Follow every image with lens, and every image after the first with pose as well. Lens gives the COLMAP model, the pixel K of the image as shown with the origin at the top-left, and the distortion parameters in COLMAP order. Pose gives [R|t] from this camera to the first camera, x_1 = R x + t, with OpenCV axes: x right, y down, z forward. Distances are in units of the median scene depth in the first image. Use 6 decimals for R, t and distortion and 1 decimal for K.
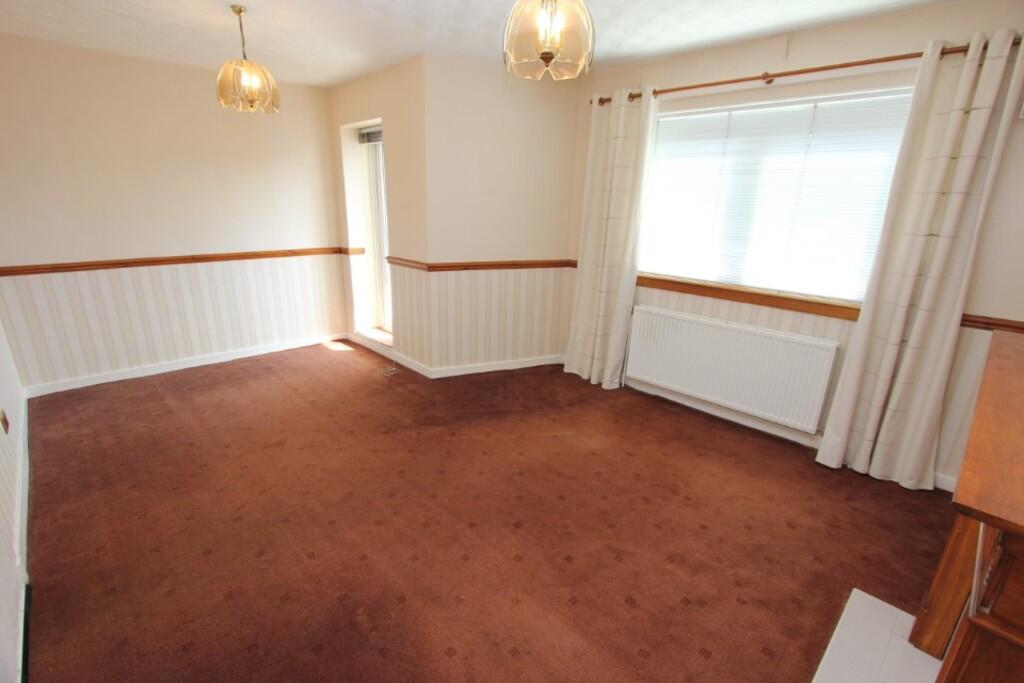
lens RADIAL K [[468.4, 0, 505.6], [0, 468.4, 342.3], [0, 0, 1]] dist [-0.003967, -0.000575]
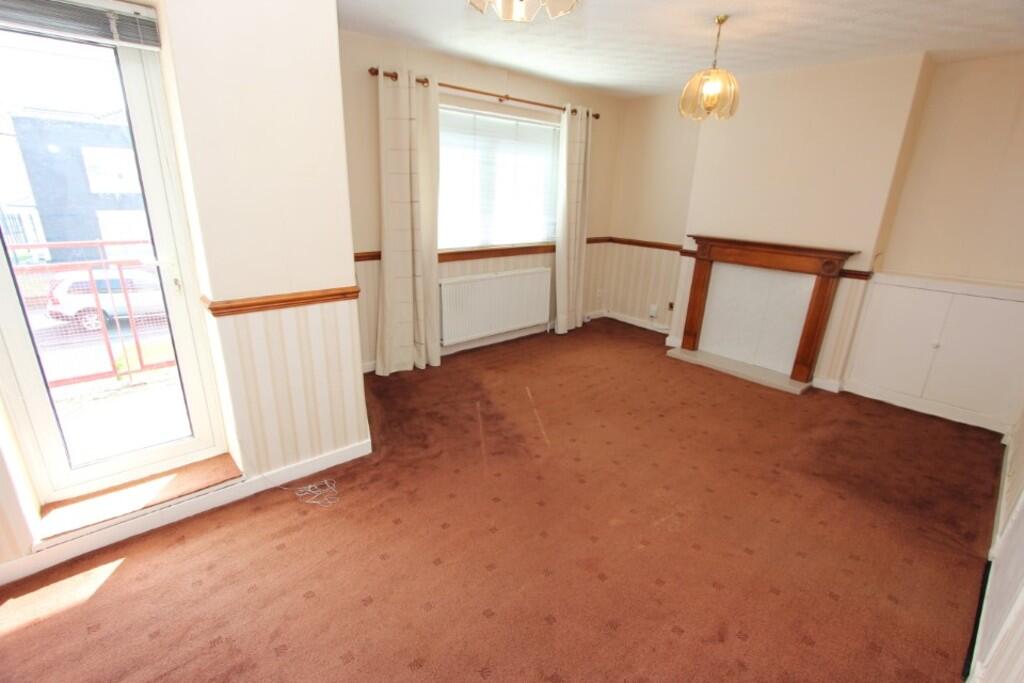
lens RADIAL K [[468.4, 0, 506.6], [0, 468.4, 346.2], [0, 0, 1]] dist [-0.003967, -0.000575]
pose [[0.048375, -0.336317, 0.940505, -0.907692], [0.266593, 0.911796, 0.312339, -0.273583], [-0.962594, 0.235623, 0.133768, 0.844532]]
